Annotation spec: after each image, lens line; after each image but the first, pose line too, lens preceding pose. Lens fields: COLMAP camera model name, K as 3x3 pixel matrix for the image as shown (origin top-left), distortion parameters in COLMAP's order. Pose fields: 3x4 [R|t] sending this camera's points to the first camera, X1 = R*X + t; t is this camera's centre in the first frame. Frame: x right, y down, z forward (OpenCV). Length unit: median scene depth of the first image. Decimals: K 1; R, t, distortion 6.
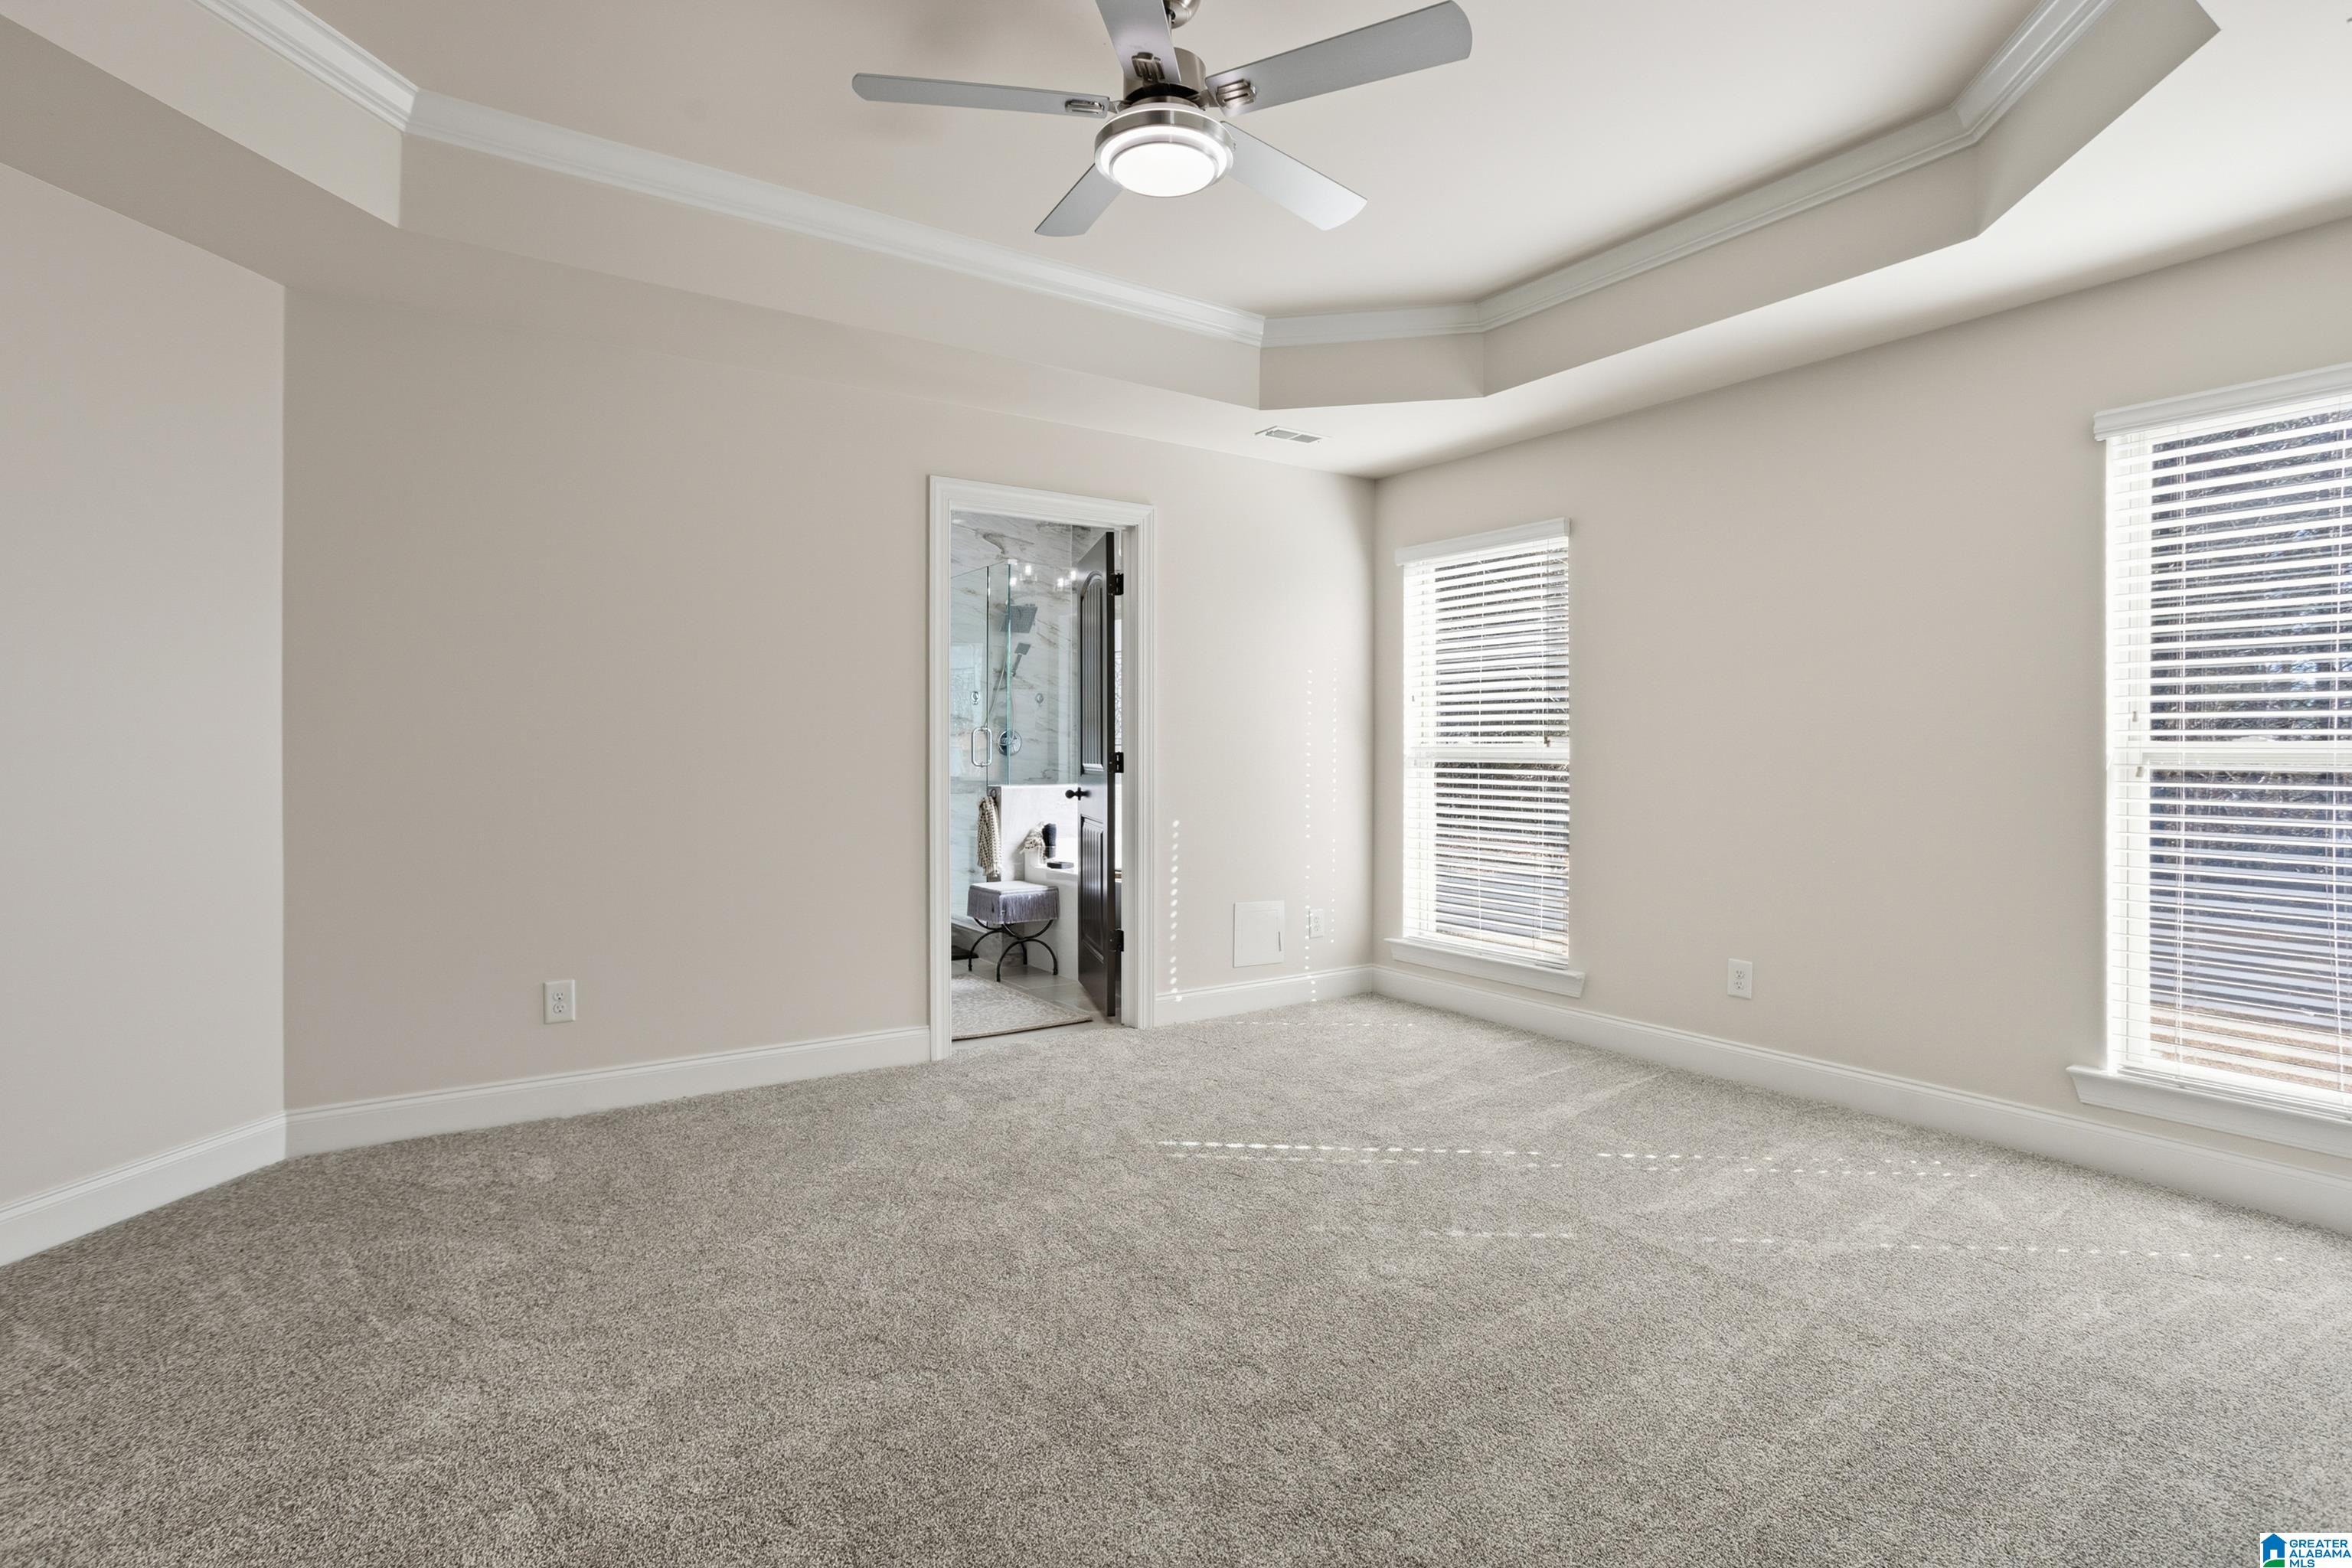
lens RADIAL K [[1163.0, 0, 1161.4], [0, 1163.0, 756.0], [0, 0, 1]] dist [-0.061507, 0.043289]
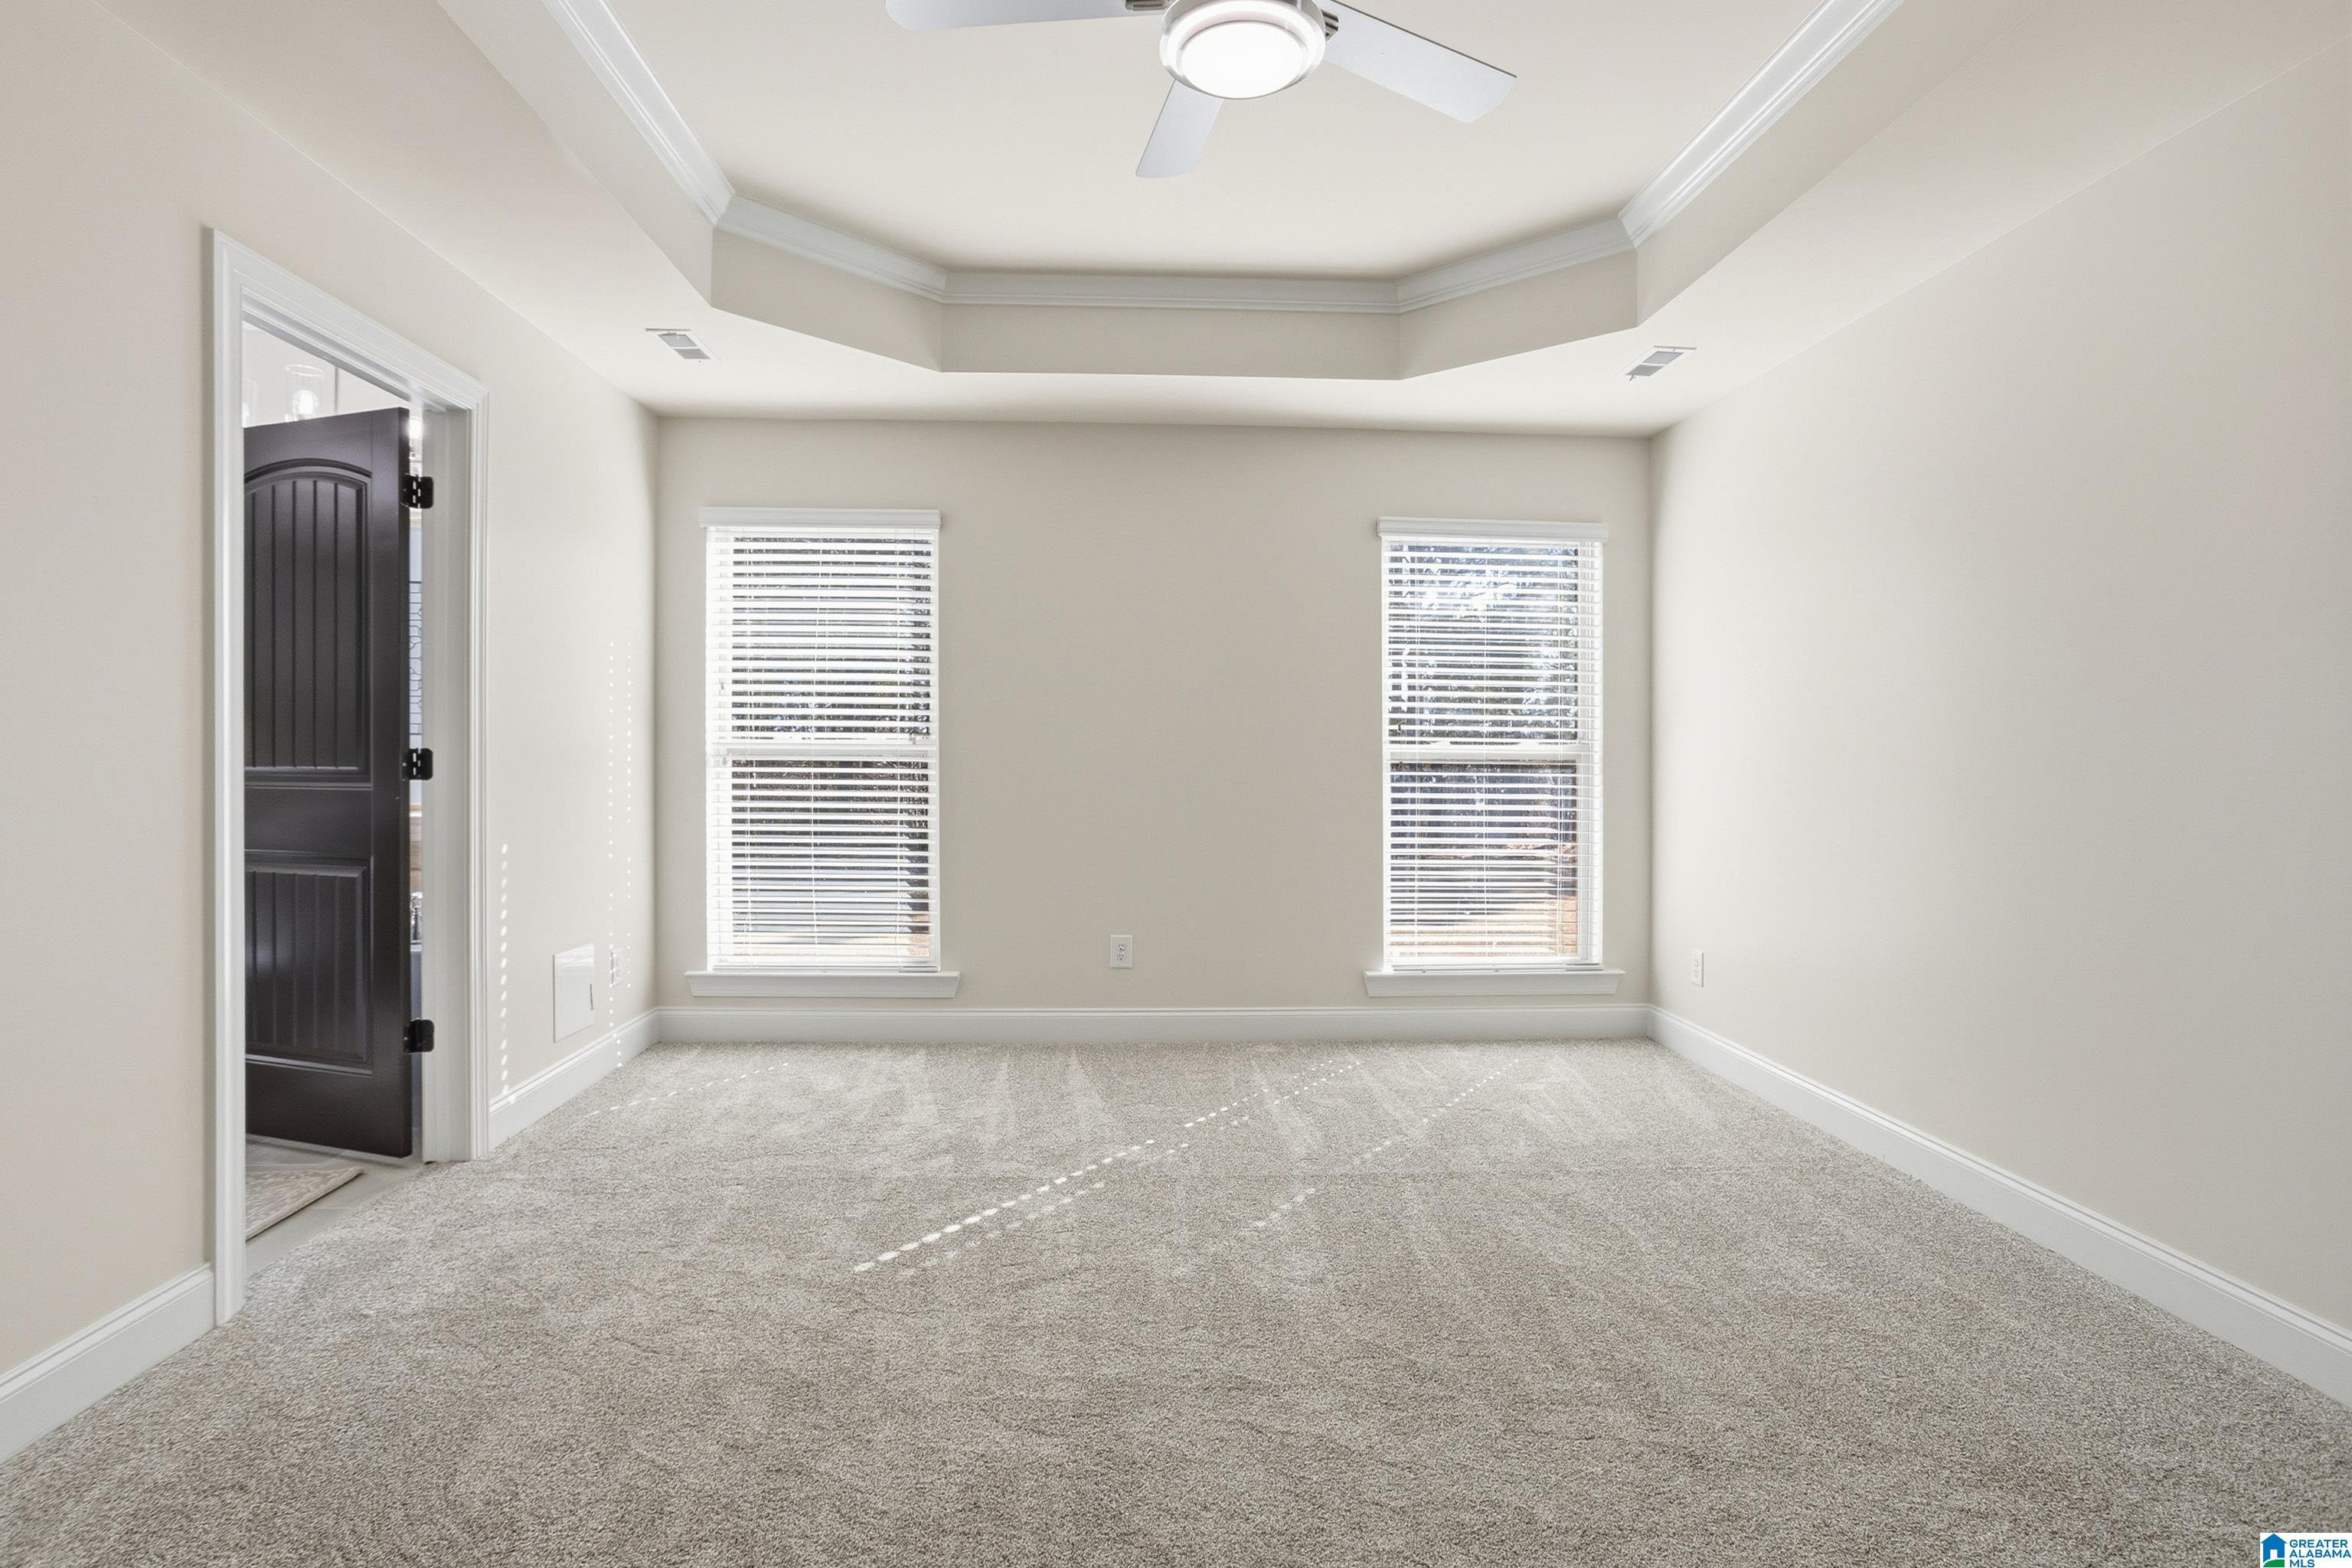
lens RADIAL K [[1163.0, 0, 1161.4], [0, 1163.0, 756.0], [0, 0, 1]] dist [-0.061507, 0.043289]
pose [[0.516891, -0.002571, 0.856048, -0.453223], [-0.001590, 0.999991, 0.003963, -0.002635], [-0.856050, -0.003409, 0.516882, 0.376492]]
